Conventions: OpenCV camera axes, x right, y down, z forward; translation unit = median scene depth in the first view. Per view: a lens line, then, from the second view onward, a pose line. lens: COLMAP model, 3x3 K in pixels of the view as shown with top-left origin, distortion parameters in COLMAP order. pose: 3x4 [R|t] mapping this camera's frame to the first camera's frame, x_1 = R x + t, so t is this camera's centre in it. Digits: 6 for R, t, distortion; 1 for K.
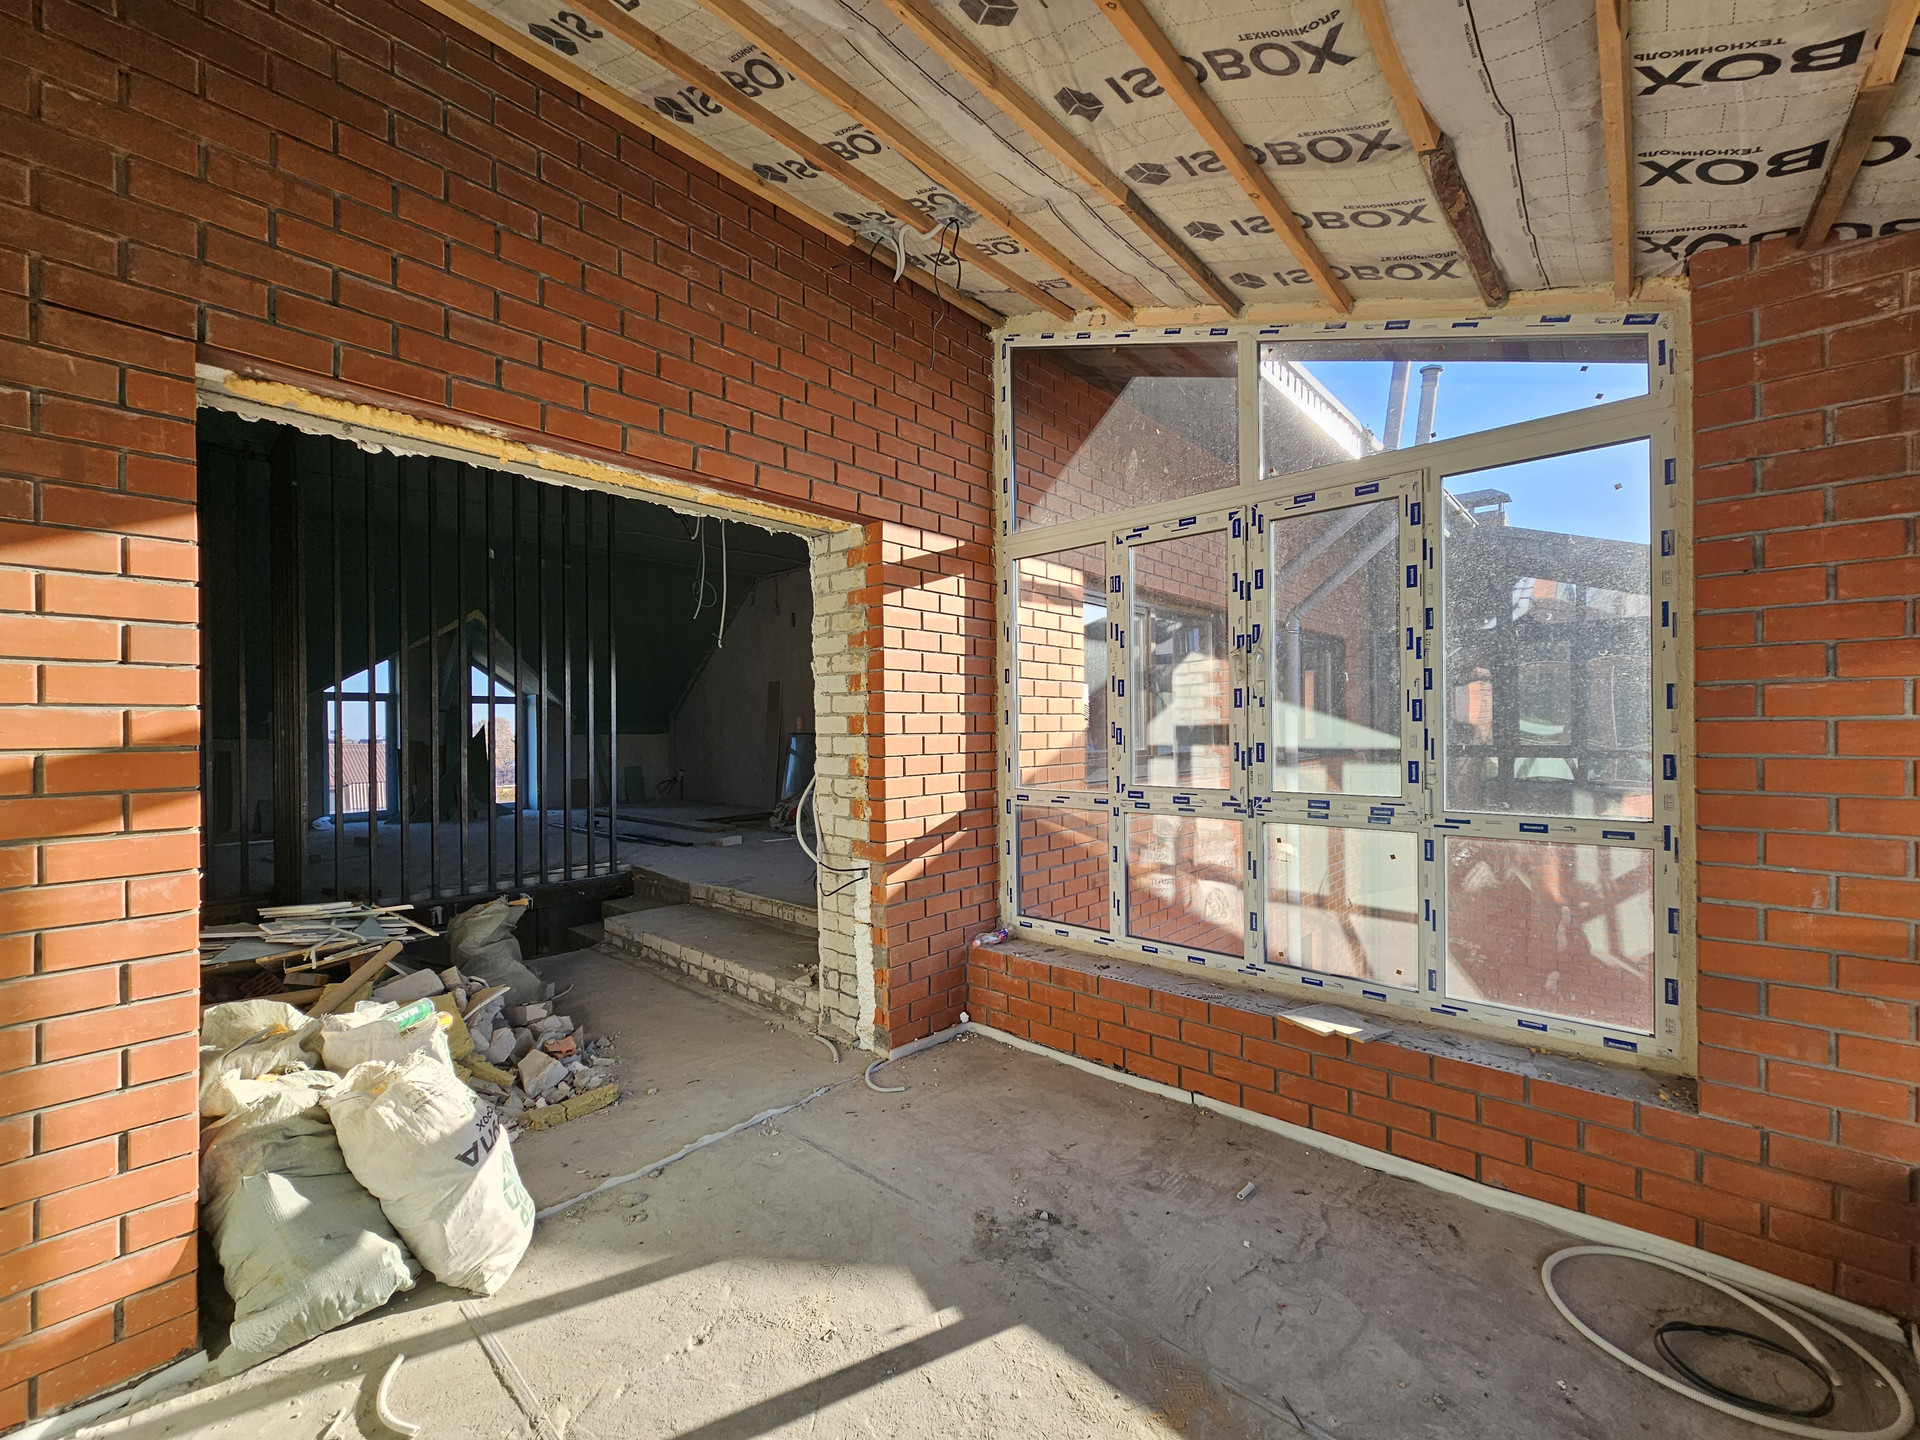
lens RADIAL K [[777.7, 0, 960.3], [0, 777.7, 726.3], [0, 0, 1]] dist [0.003063, 0.000073]
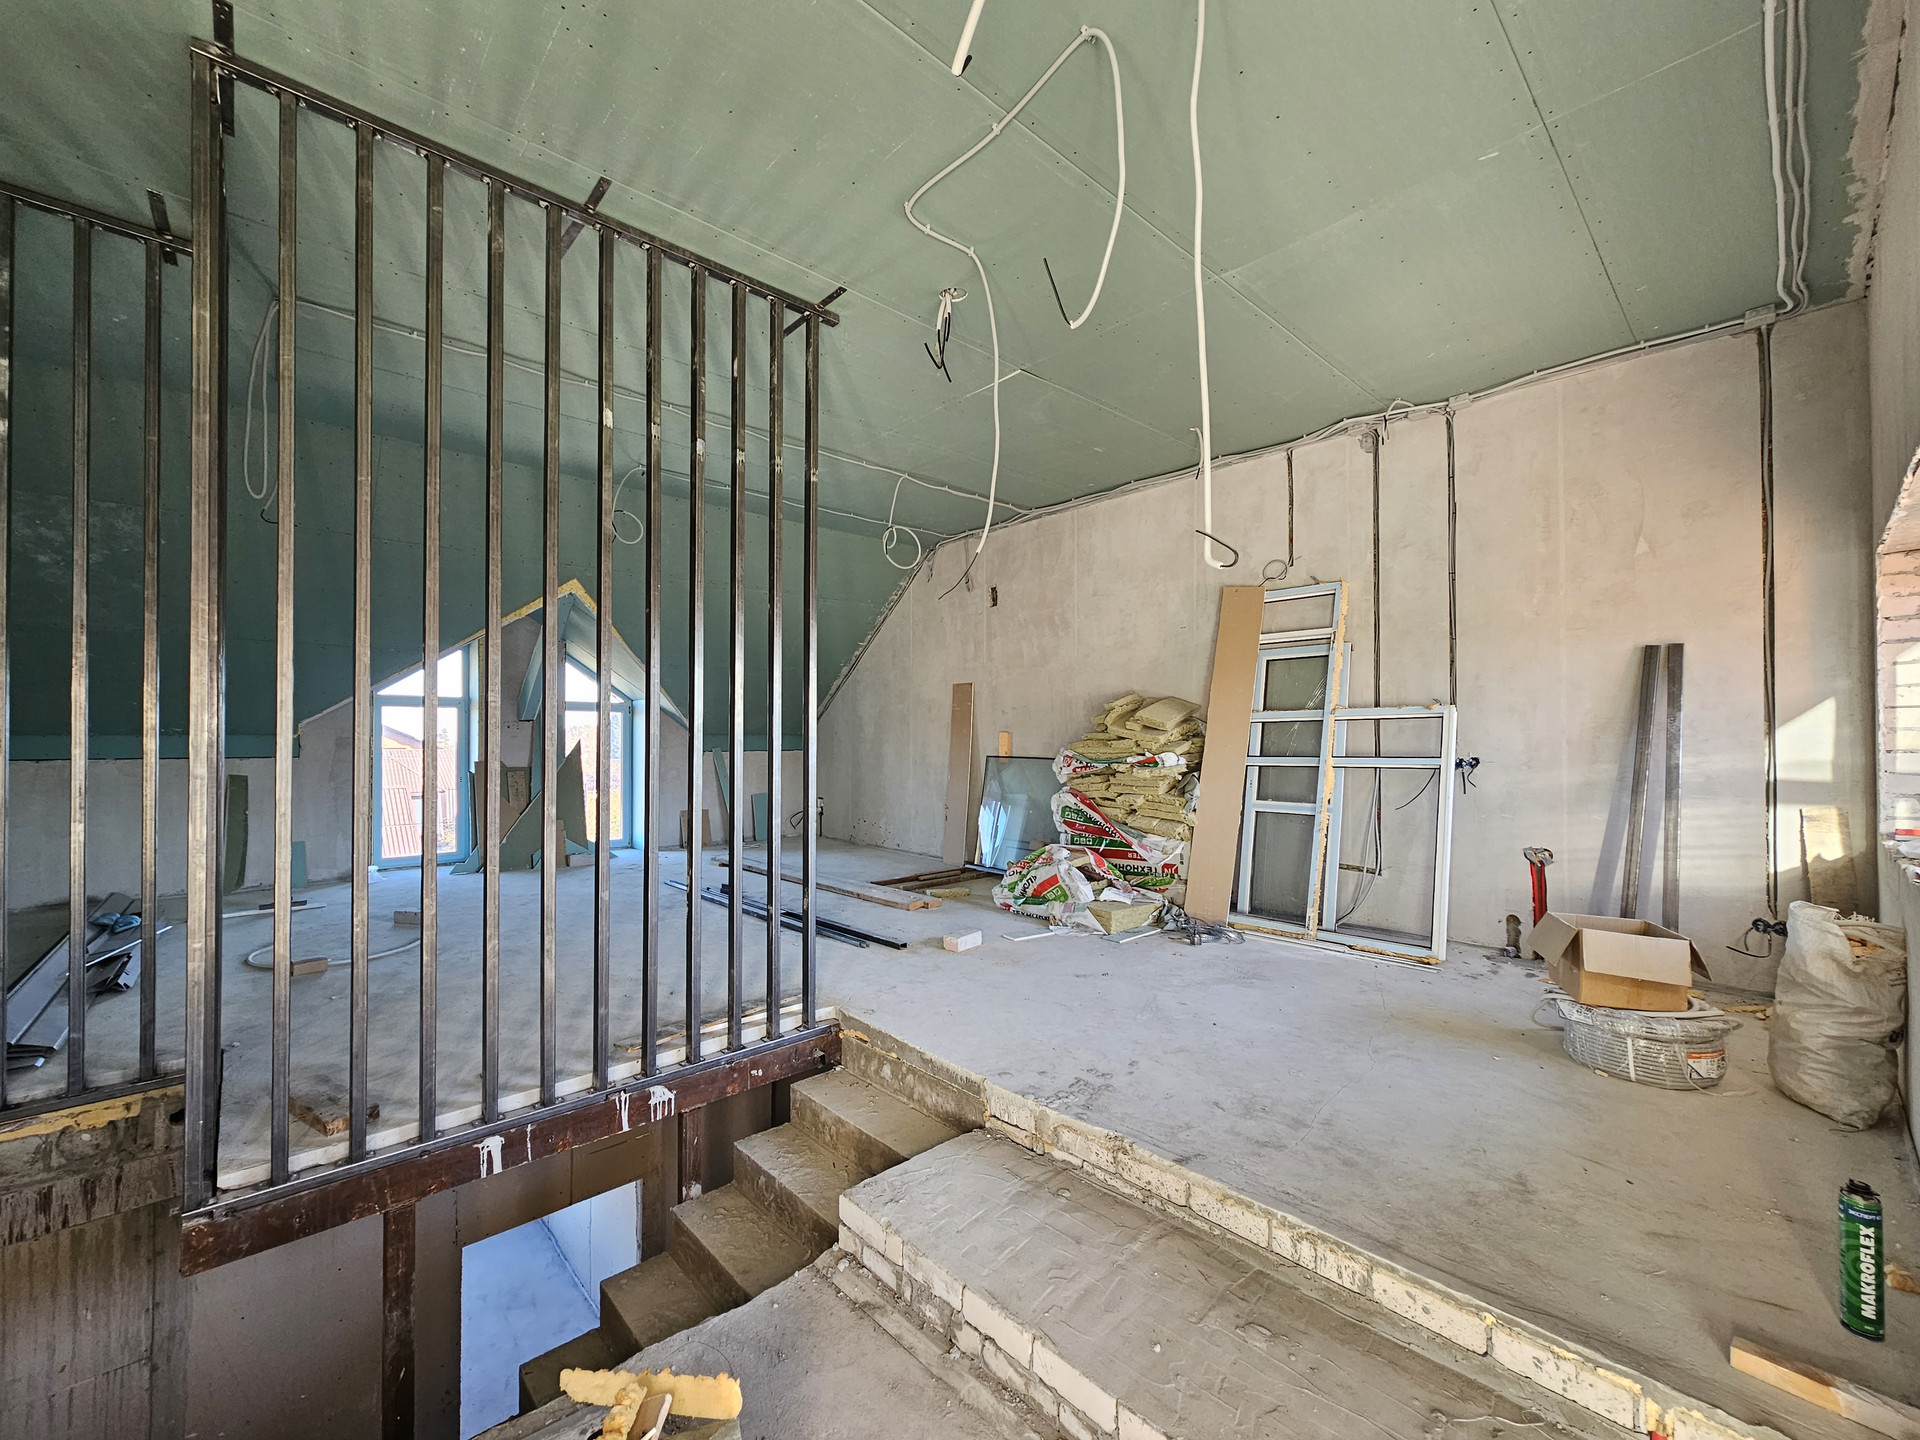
lens RADIAL K [[777.7, 0, 960.5], [0, 777.7, 724.7], [0, 0, 1]] dist [0.003063, 0.000073]
pose [[0.996241, 0.008243, -0.086230, -0.213783], [-0.009480, 0.999858, -0.013949, -0.011464], [0.086103, 0.014714, 0.996178, 0.336489]]
